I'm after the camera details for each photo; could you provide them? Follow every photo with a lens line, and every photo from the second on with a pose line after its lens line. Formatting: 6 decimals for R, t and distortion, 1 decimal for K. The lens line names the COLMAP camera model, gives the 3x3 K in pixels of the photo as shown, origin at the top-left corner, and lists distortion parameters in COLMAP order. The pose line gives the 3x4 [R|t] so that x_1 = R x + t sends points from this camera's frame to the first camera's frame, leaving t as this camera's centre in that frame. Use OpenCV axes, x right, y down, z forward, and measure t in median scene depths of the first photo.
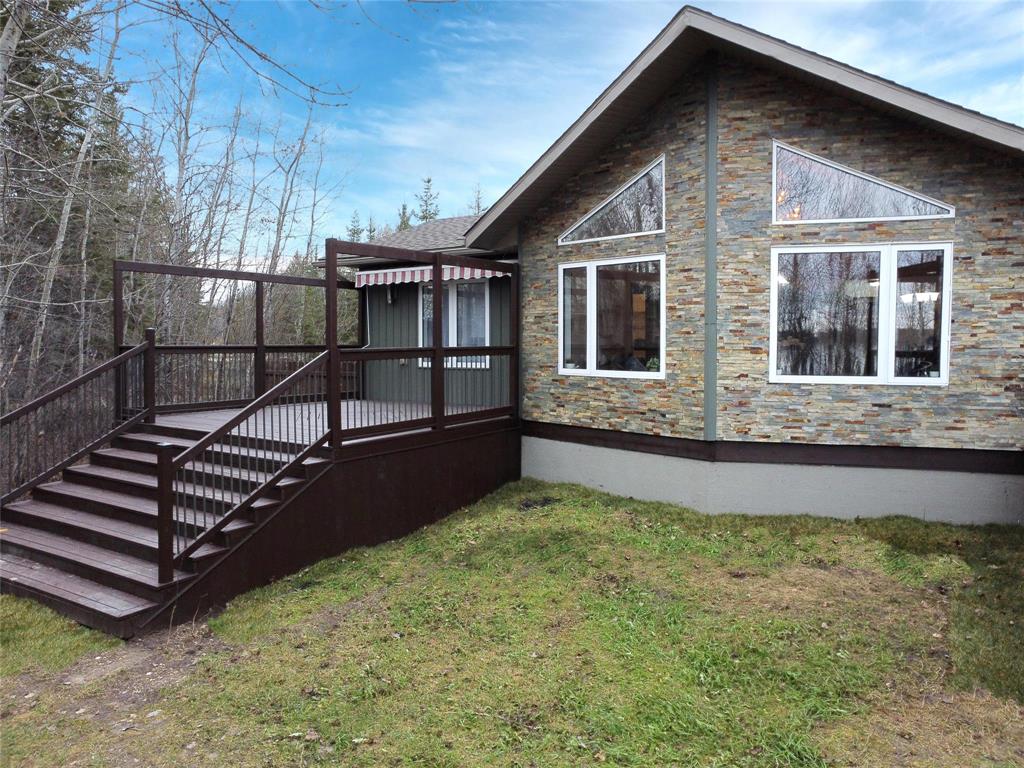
lens RADIAL K [[759.3, 0, 511.4], [0, 759.3, 387.1], [0, 0, 1]] dist [-0.104890, 0.160463]
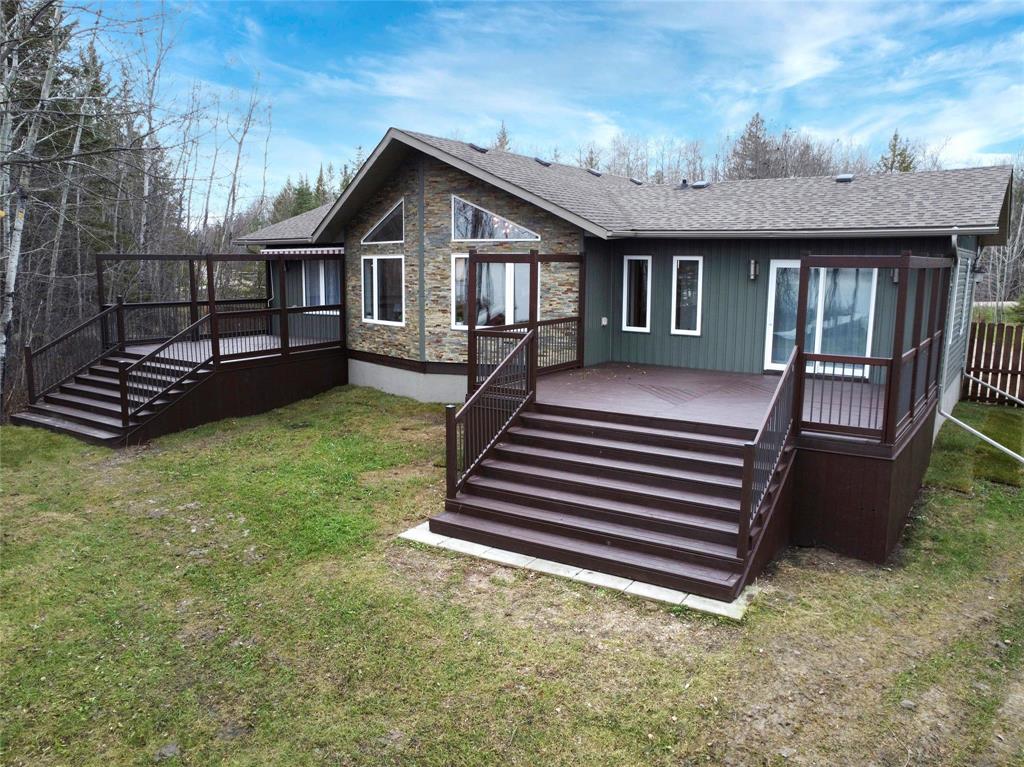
lens RADIAL K [[759.3, 0, 514.2], [0, 759.3, 389.0], [0, 0, 1]] dist [-0.104890, 0.160463]
pose [[0.999764, 0.005433, -0.021022, 0.539326], [-0.003255, 0.994751, 0.102274, -0.051520], [0.021467, -0.102182, 0.994534, -0.835800]]
